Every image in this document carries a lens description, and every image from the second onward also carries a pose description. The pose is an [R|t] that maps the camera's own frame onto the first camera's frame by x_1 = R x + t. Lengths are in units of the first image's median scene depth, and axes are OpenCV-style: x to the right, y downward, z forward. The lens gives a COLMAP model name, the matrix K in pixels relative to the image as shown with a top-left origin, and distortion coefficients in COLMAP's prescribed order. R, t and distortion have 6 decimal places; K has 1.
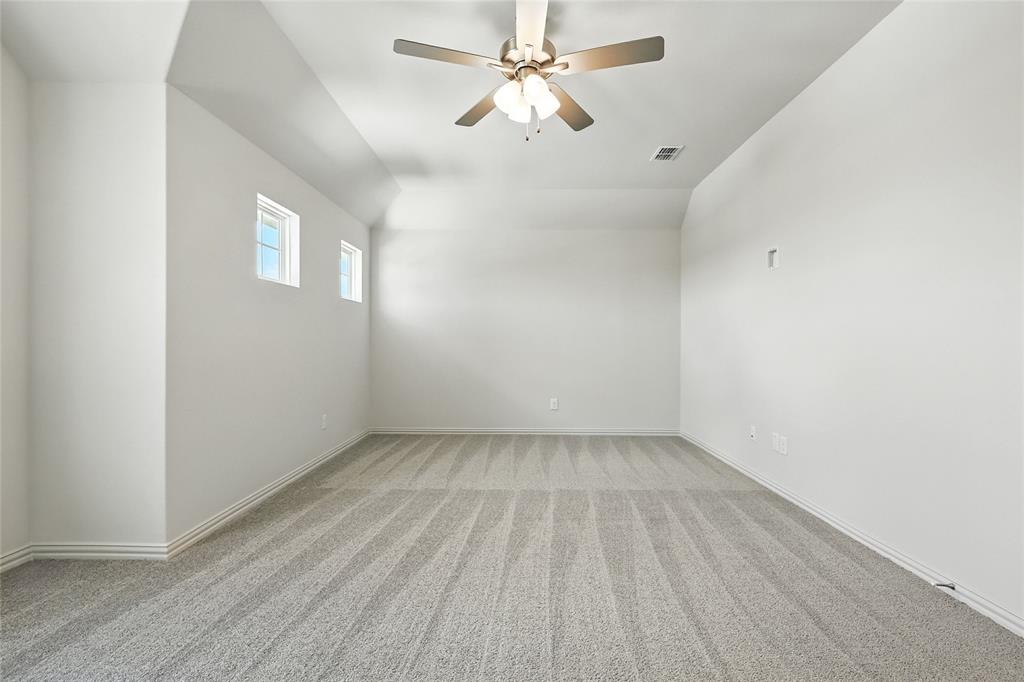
lens RADIAL K [[449.6, 0, 512.3], [0, 449.6, 342.4], [0, 0, 1]] dist [0.004427, -0.000390]
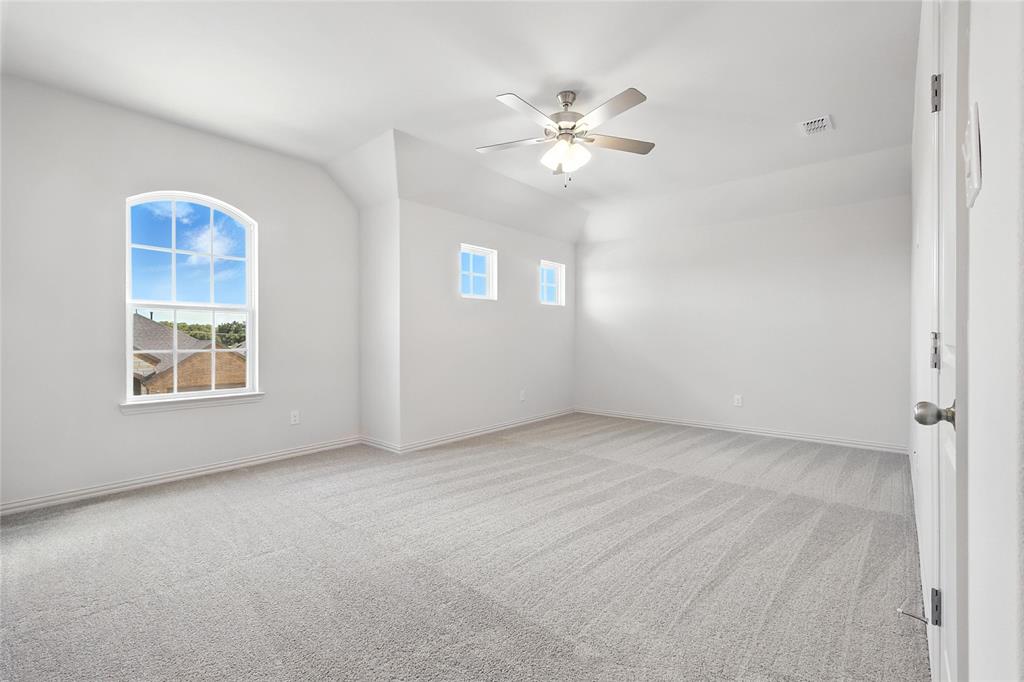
lens RADIAL K [[449.6, 0, 511.9], [0, 449.6, 339.4], [0, 0, 1]] dist [0.004427, -0.000390]
pose [[0.768902, -0.000608, -0.639367, 0.648937], [0.003087, 0.999991, 0.002762, 0.001617], [0.639360, -0.004098, 0.768897, -0.110364]]
